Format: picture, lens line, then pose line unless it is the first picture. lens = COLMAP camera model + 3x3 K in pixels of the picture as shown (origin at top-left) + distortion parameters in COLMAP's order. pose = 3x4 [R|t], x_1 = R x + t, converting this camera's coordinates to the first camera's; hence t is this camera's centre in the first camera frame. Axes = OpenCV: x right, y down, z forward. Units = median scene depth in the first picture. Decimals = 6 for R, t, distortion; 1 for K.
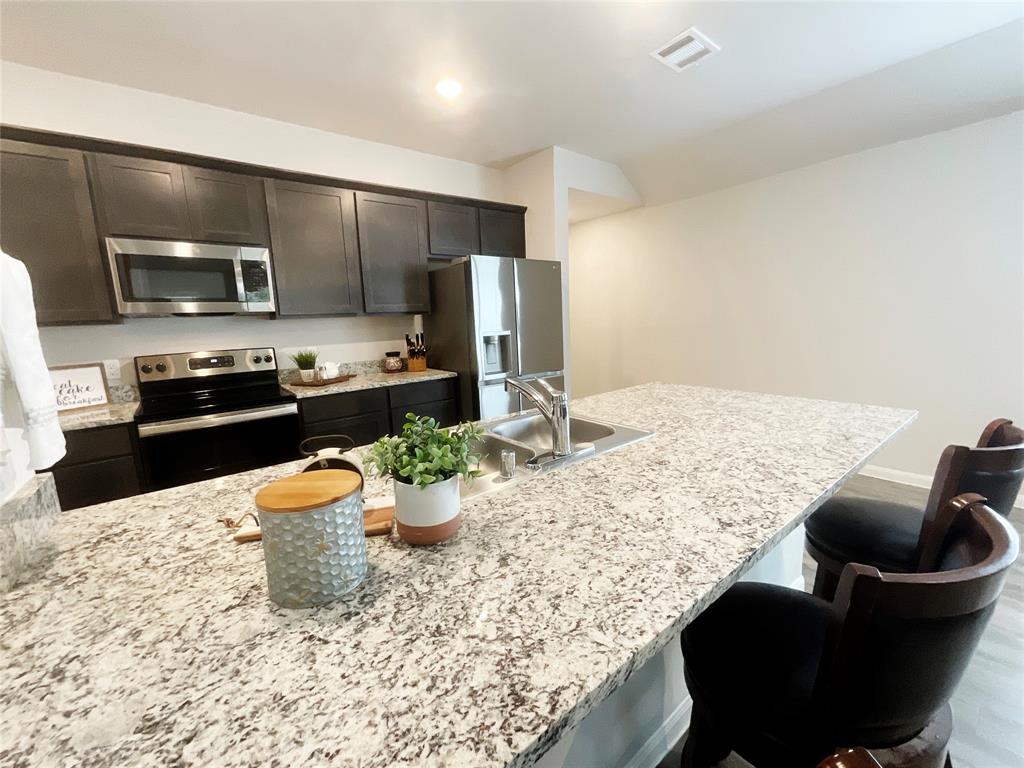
lens RADIAL K [[416.8, 0, 513.3], [0, 416.8, 385.8], [0, 0, 1]] dist [-0.001301, 0.000468]
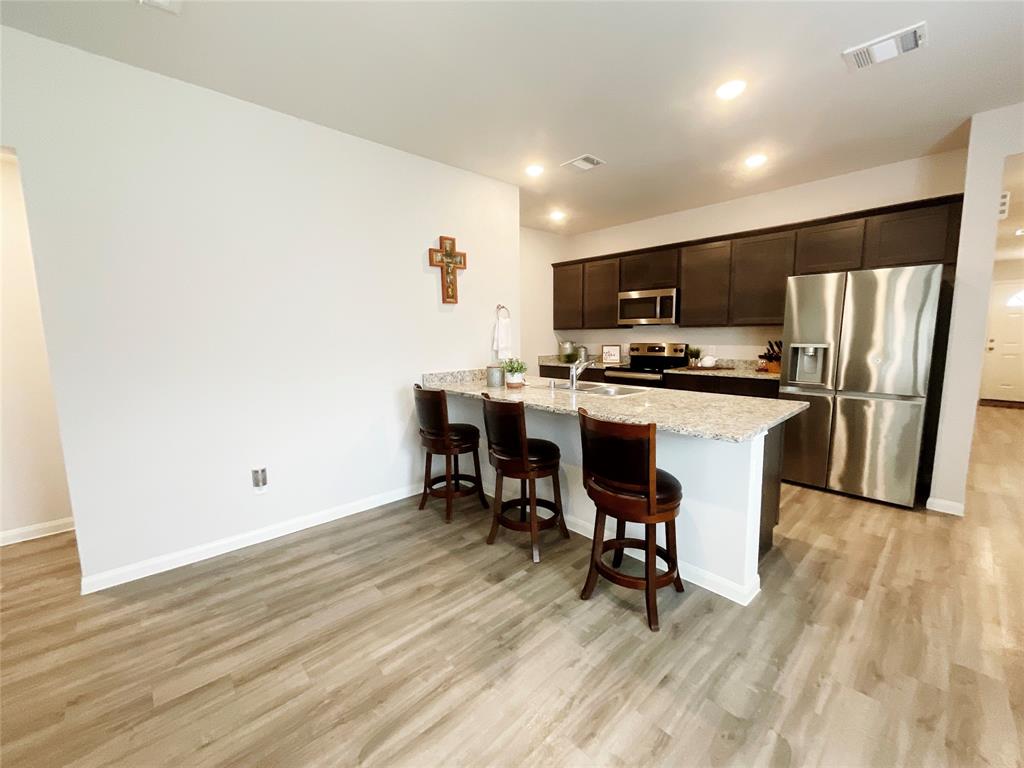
lens RADIAL K [[416.8, 0, 511.8], [0, 416.8, 385.5], [0, 0, 1]] dist [-0.001301, 0.000468]
pose [[0.080669, 0.165558, -0.982895, 1.246811], [-0.154421, 0.976279, 0.151769, -0.089926], [0.984706, 0.139537, 0.104321, 0.187100]]
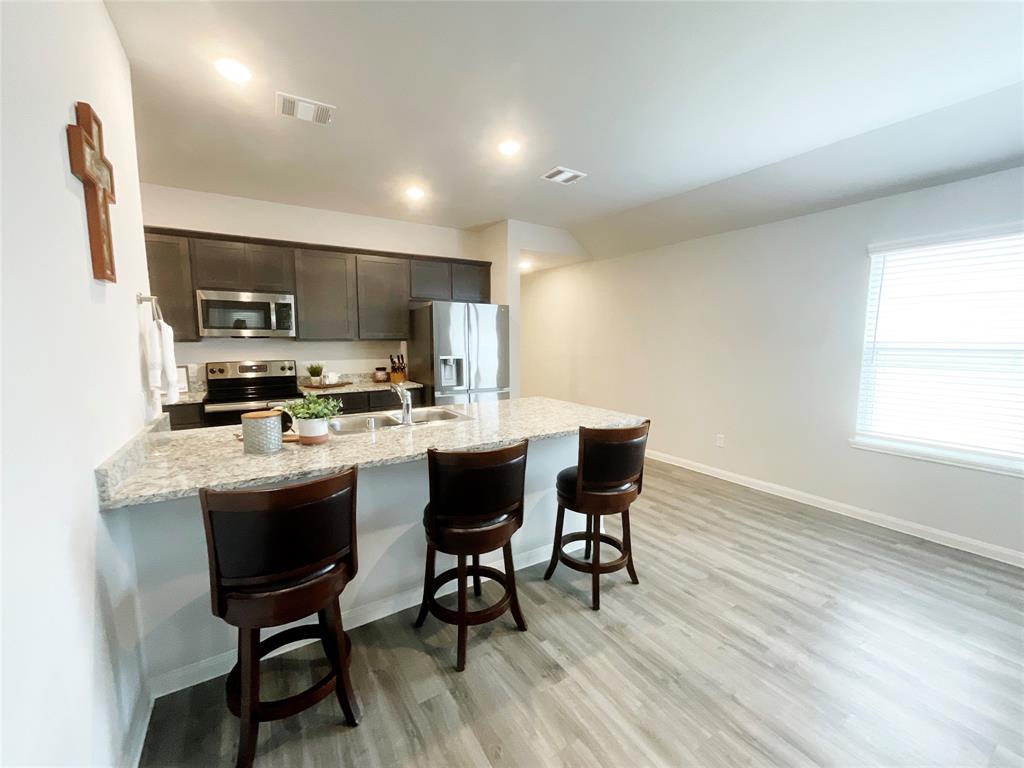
lens RADIAL K [[416.8, 0, 510.4], [0, 416.8, 384.7], [0, 0, 1]] dist [-0.001301, 0.000468]
pose [[0.993361, 0.049398, -0.103889, 0.384562], [-0.054723, 0.997296, -0.049052, 0.026109], [0.101185, 0.054412, 0.993379, -0.426707]]
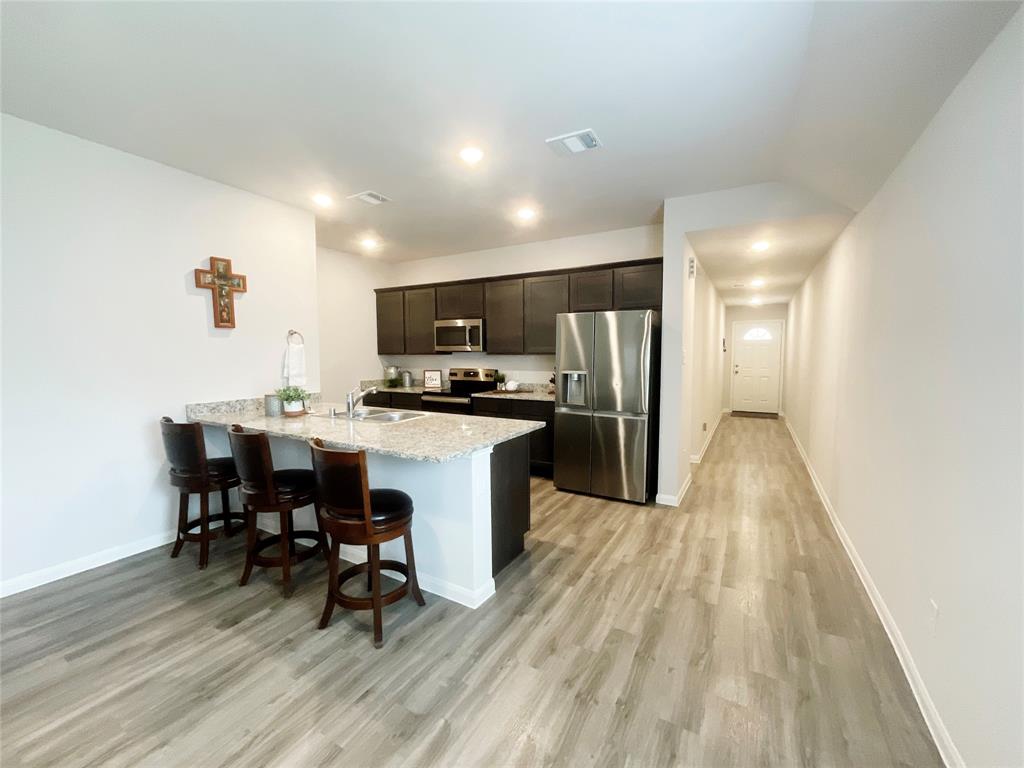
lens RADIAL K [[416.8, 0, 511.7], [0, 416.8, 384.9], [0, 0, 1]] dist [-0.001301, 0.000468]
pose [[0.370578, 0.110041, -0.922260, 1.369551], [-0.165733, 0.984855, 0.050916, -0.156668], [0.913895, 0.133981, 0.383204, 0.444632]]
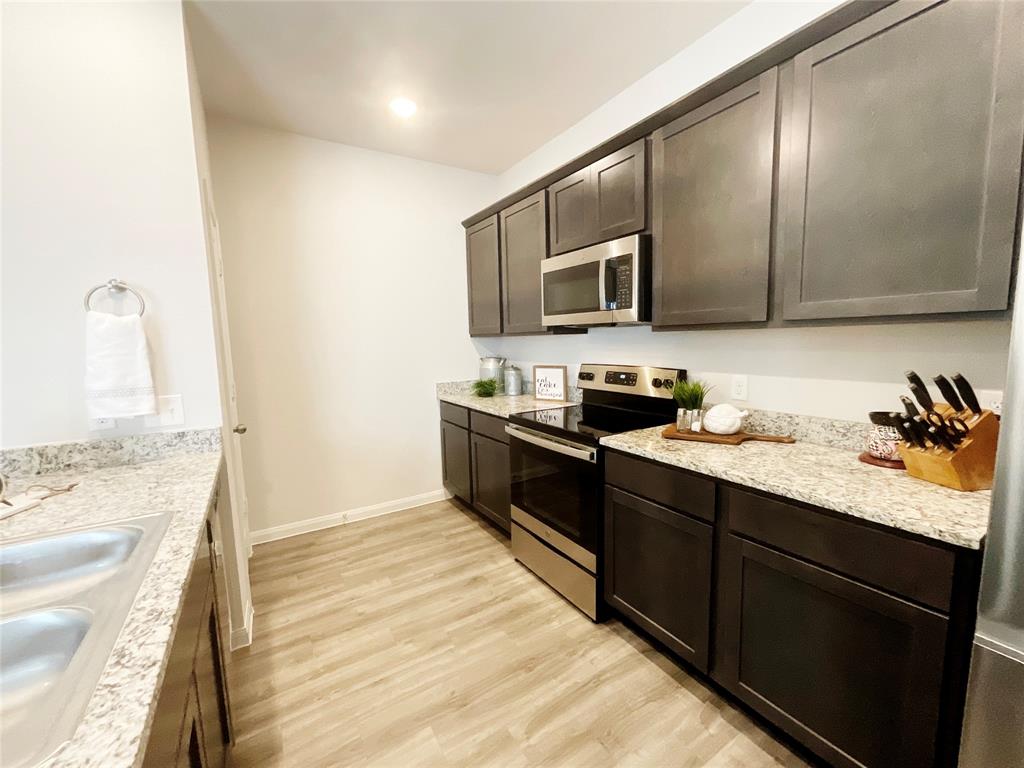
lens RADIAL K [[416.8, 0, 512.9], [0, 416.8, 384.7], [0, 0, 1]] dist [-0.001301, 0.000468]
pose [[-0.107766, 0.152627, -0.982391, 0.195687], [-0.136810, 0.976468, 0.166714, -0.175411], [0.984718, 0.152367, -0.084349, 0.935017]]
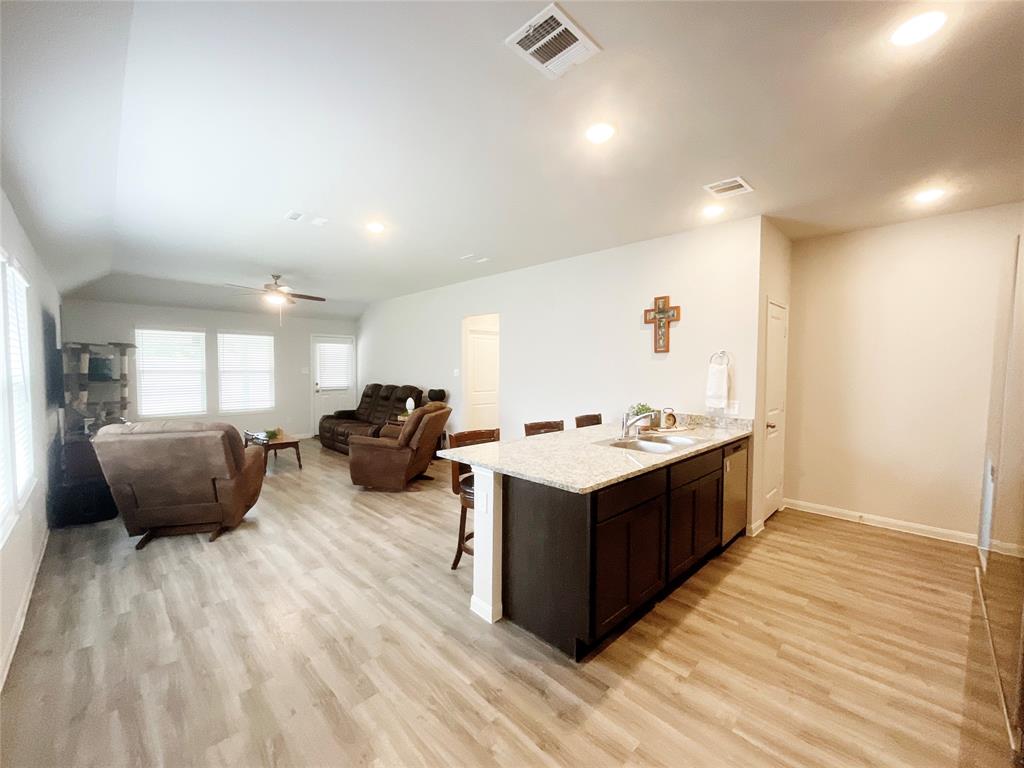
lens RADIAL K [[416.8, 0, 513.5], [0, 416.8, 385.8], [0, 0, 1]] dist [-0.001301, 0.000468]
pose [[-0.992859, 0.040215, -0.112309, 0.537165], [0.015692, 0.977311, 0.211228, -0.346493], [0.118255, 0.207958, -0.970963, 1.664092]]
